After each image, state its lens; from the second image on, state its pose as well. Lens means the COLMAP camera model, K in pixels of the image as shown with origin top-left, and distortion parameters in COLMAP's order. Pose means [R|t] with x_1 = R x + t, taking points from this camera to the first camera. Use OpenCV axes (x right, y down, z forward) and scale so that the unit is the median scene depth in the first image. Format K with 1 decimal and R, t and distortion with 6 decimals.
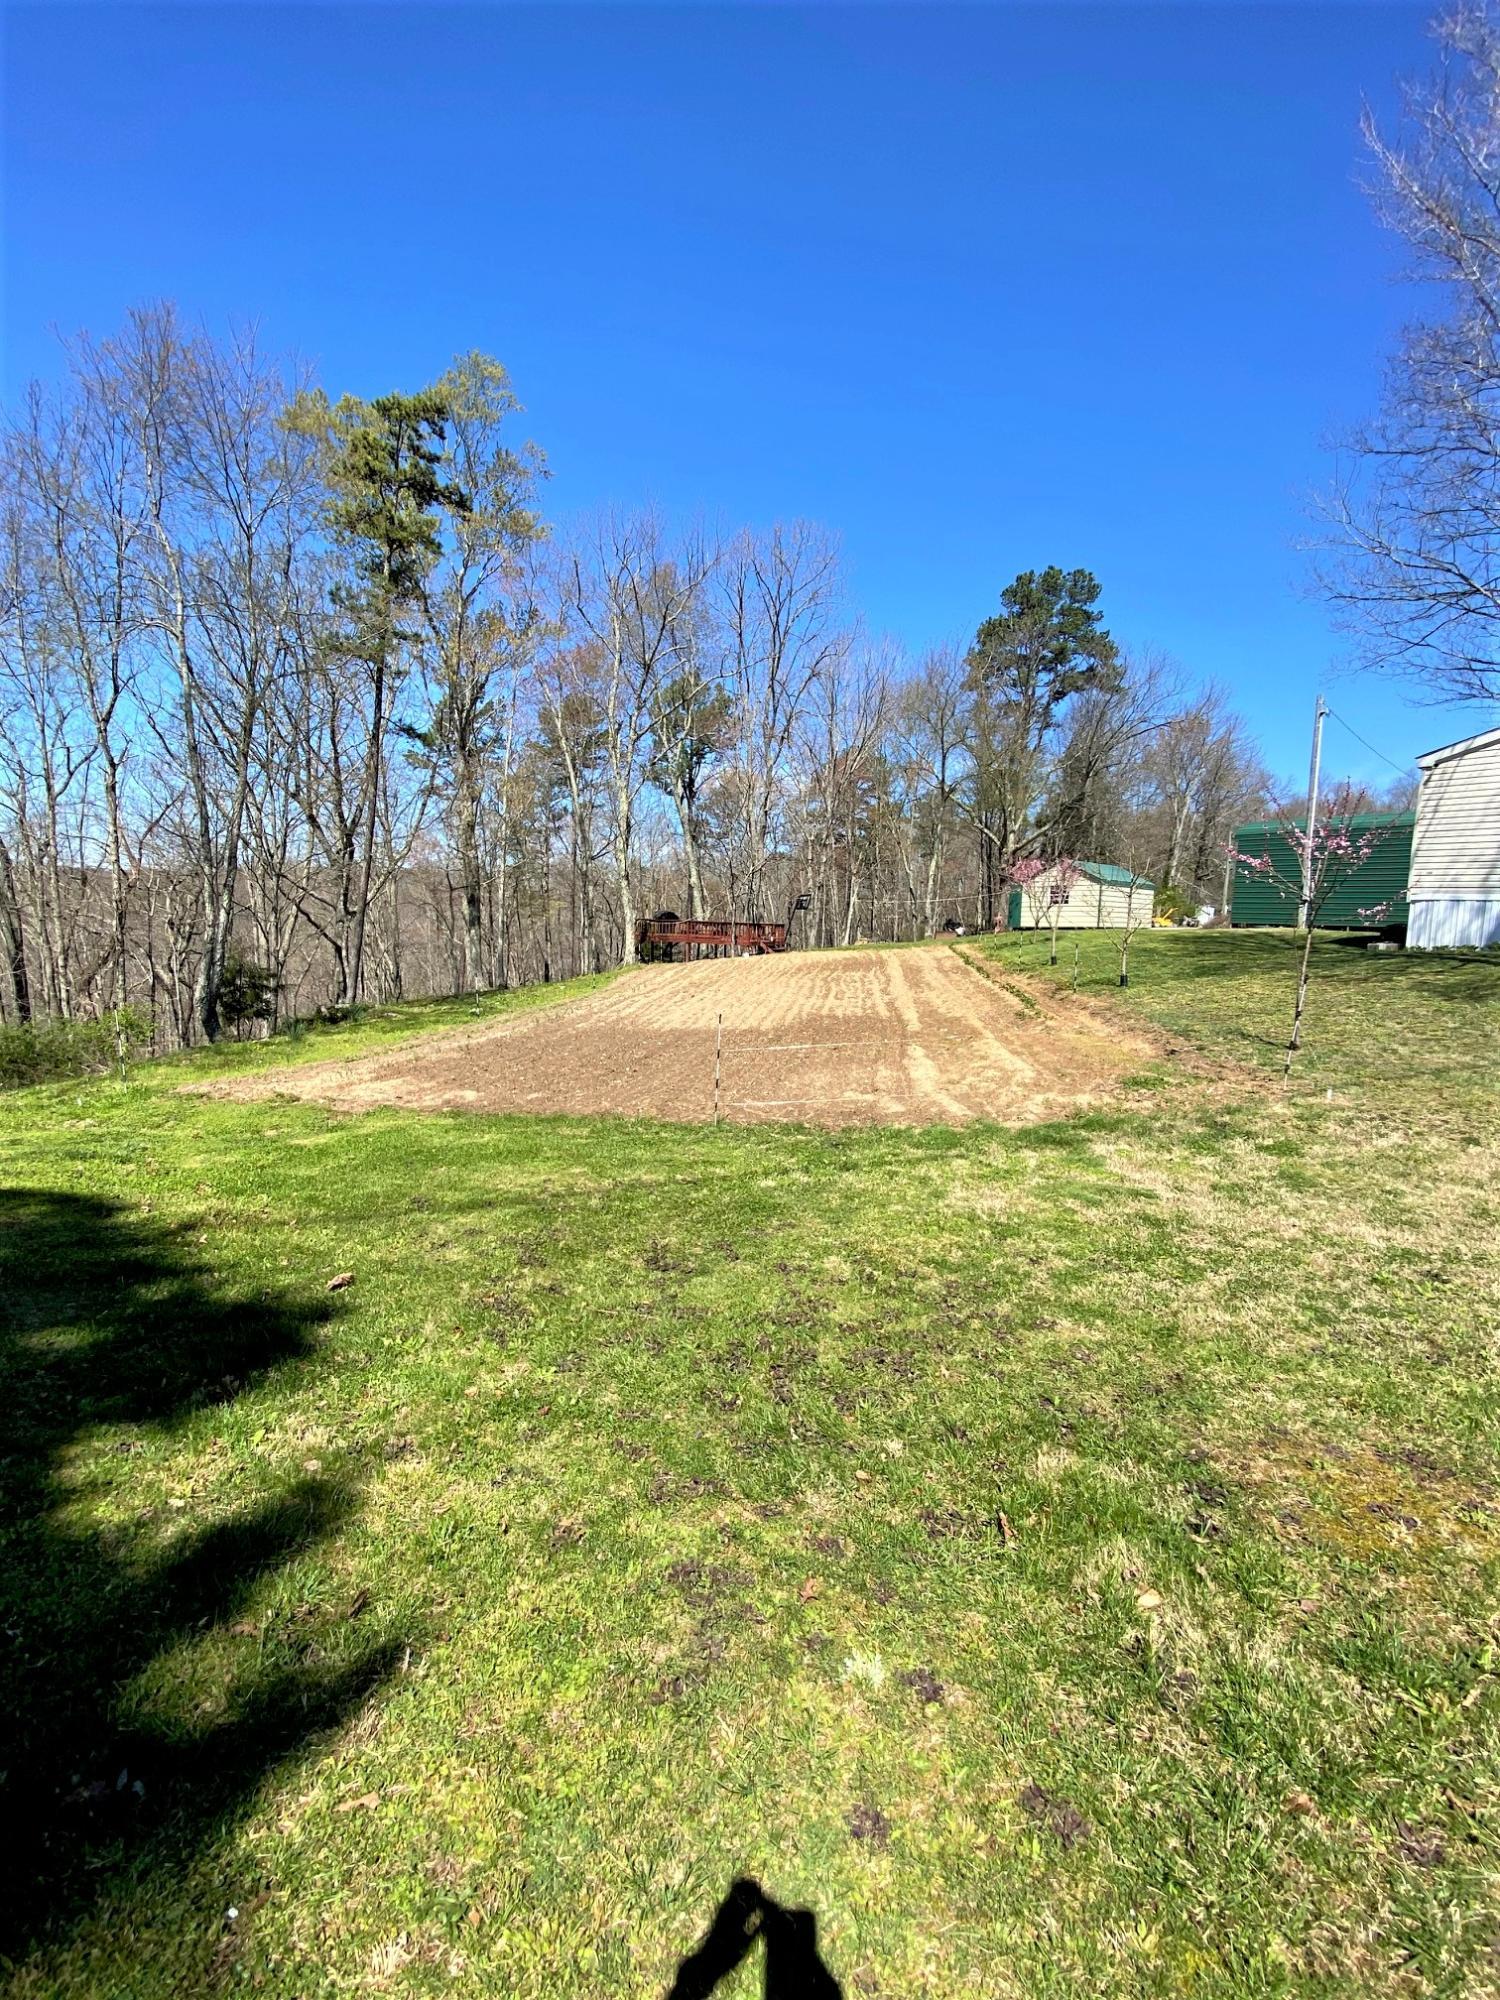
lens RADIAL K [[801.5, 0, 739.7], [0, 801.5, 1013.2], [0, 0, 1]] dist [0.001786, 0.000019]
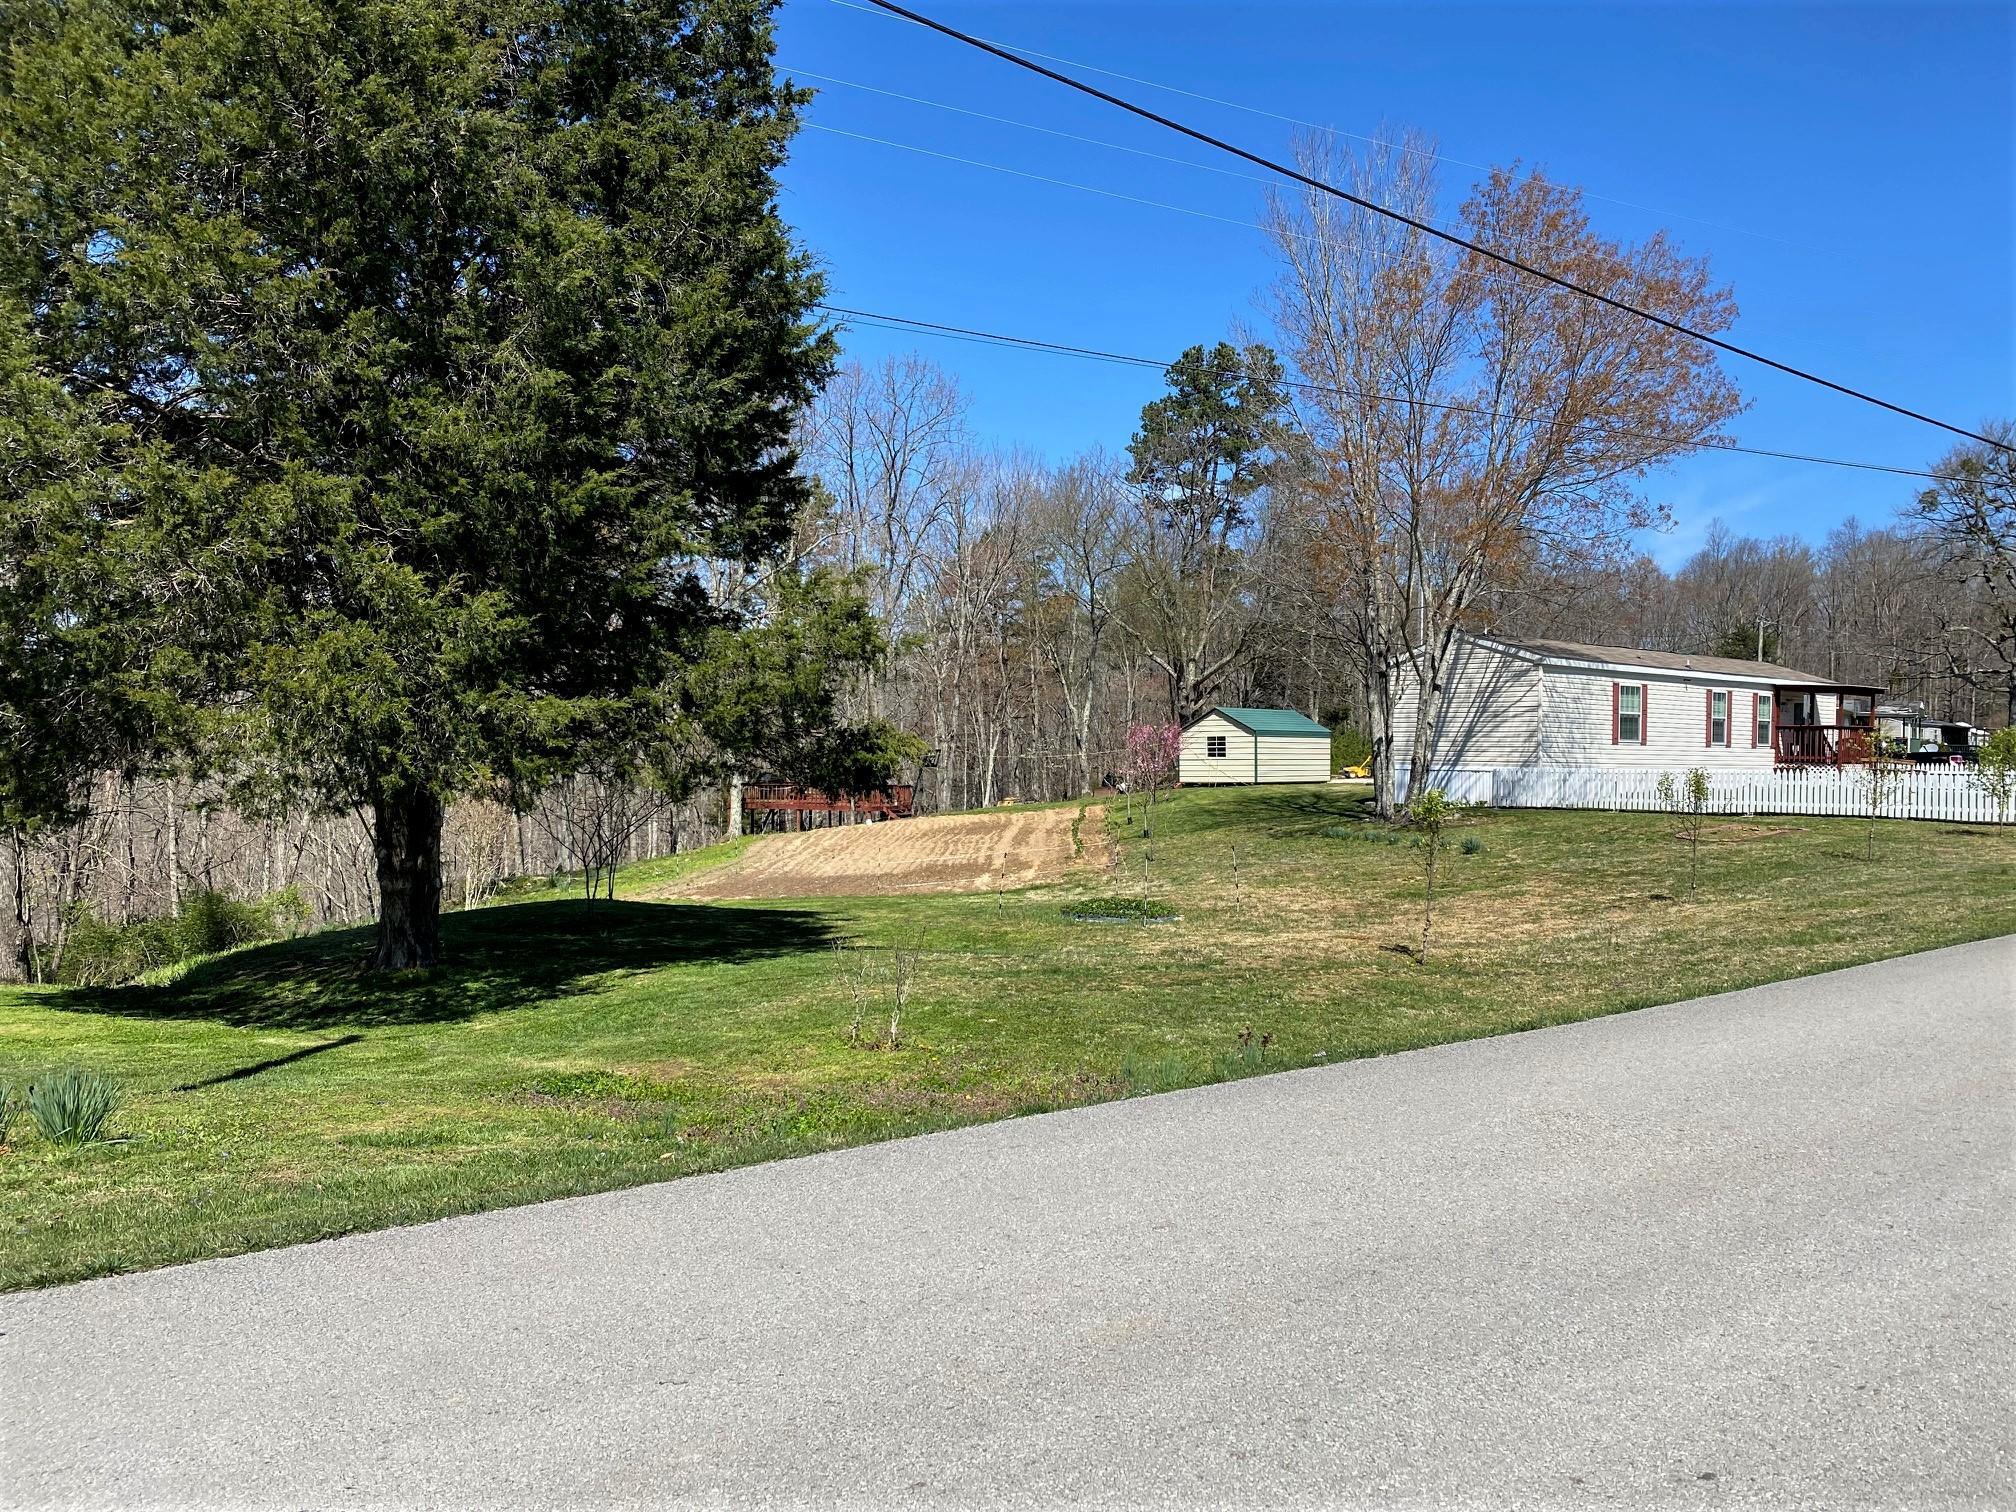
lens RADIAL K [[1579.2, 0, 1007.6], [0, 1579.2, 758.7], [0, 0, 1]] dist [-0.011996, -0.006361]
pose [[0.993091, -0.019381, 0.115737, -0.029378], [0.032381, 0.993233, -0.111530, 0.044617], [-0.112792, 0.114507, 0.986999, -0.576662]]
